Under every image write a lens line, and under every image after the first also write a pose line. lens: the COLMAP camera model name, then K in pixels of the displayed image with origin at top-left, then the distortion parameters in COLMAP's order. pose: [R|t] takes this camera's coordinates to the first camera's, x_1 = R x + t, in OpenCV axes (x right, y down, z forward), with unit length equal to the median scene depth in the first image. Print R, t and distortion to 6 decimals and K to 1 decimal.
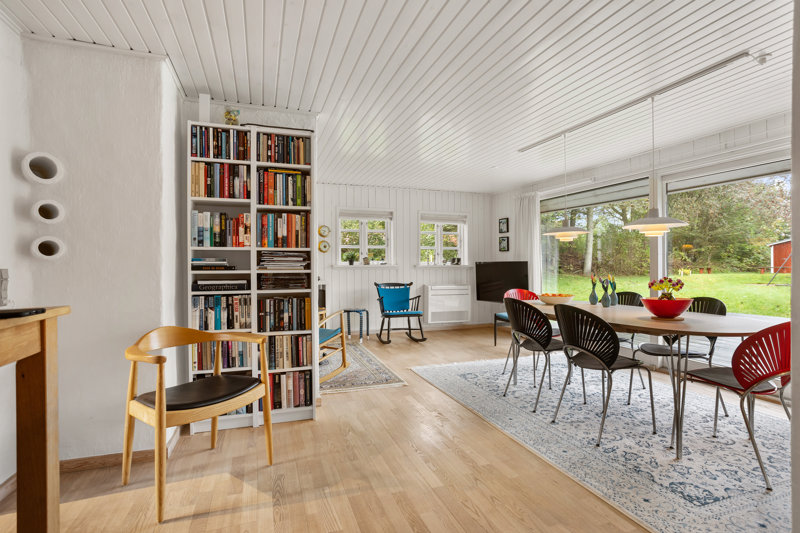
lens RADIAL K [[407.5, 0, 406.1], [0, 407.5, 269.8], [0, 0, 1]] dist [-0.029654, 0.008082]
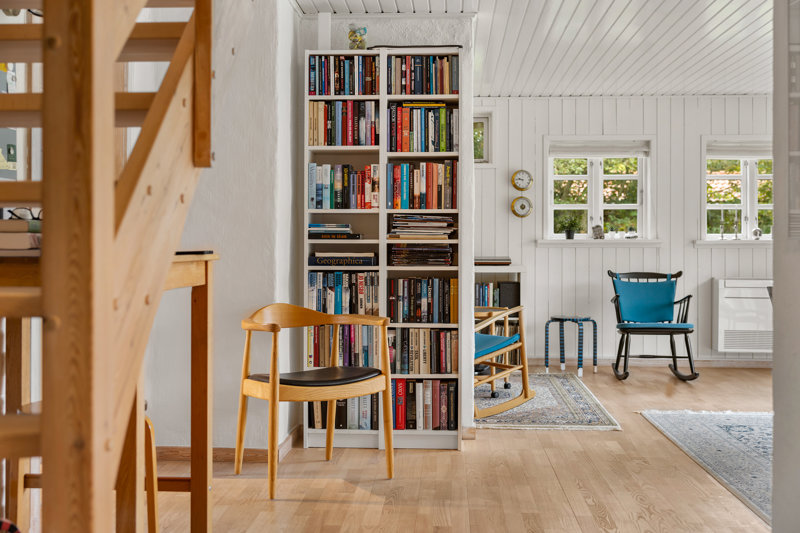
lens RADIAL K [[925.0, 0, 399.4], [0, 925.0, 261.6], [0, 0, 1]] dist [0.004592, 0.000000]
pose [[0.919278, 0.010382, -0.393472, 0.315190], [-0.009363, 0.999946, 0.004508, 0.032660], [0.393498, -0.000460, 0.919326, -0.542730]]
